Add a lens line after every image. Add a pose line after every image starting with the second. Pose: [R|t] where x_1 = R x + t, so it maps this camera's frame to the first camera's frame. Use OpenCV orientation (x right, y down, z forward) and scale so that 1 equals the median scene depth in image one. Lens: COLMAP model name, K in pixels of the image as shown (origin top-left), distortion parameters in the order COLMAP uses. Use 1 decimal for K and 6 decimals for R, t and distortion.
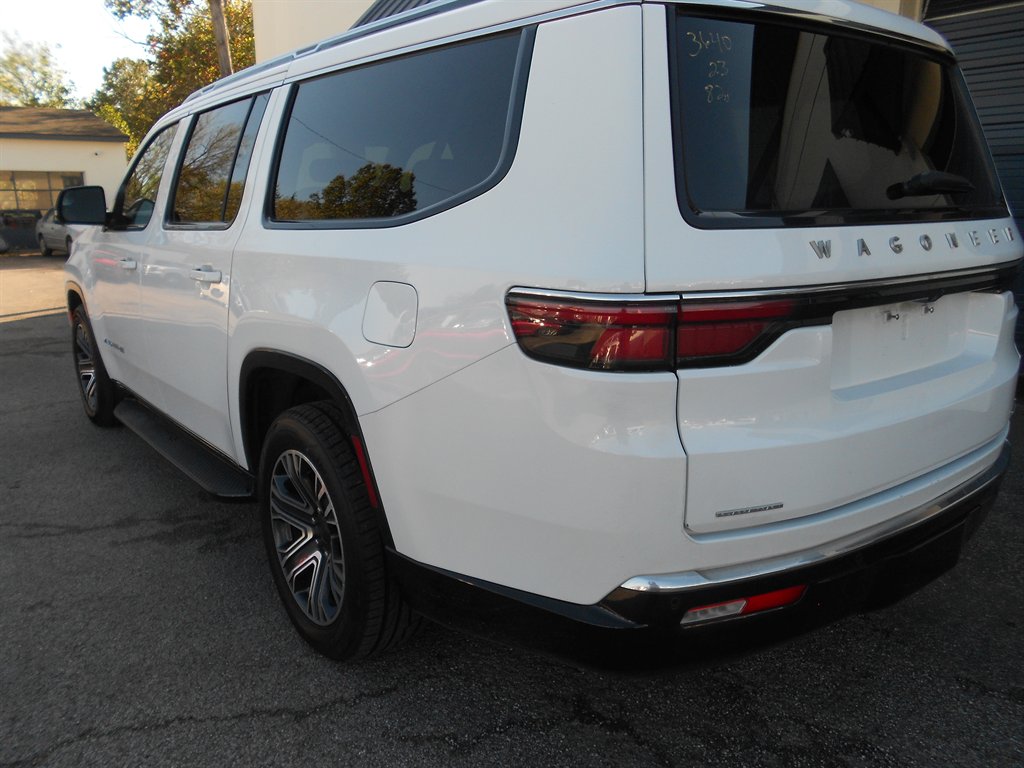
lens RADIAL K [[814.7, 0, 514.5], [0, 814.7, 389.6], [0, 0, 1]] dist [-0.013034, 0.010466]
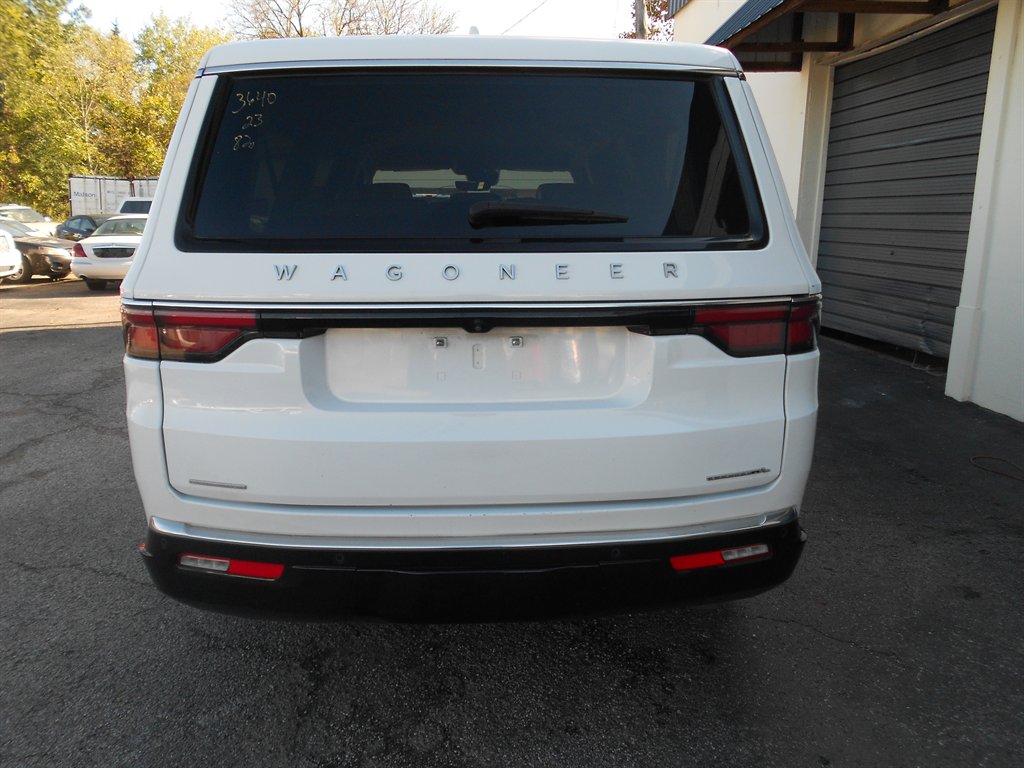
lens RADIAL K [[814.7, 0, 494.5], [0, 814.7, 381.3], [0, 0, 1]] dist [-0.013034, 0.010466]
pose [[0.808652, 0.124502, -0.574961, 1.271903], [-0.137612, 0.990266, 0.020888, -0.083477], [0.571965, 0.062230, 0.817914, 0.232936]]
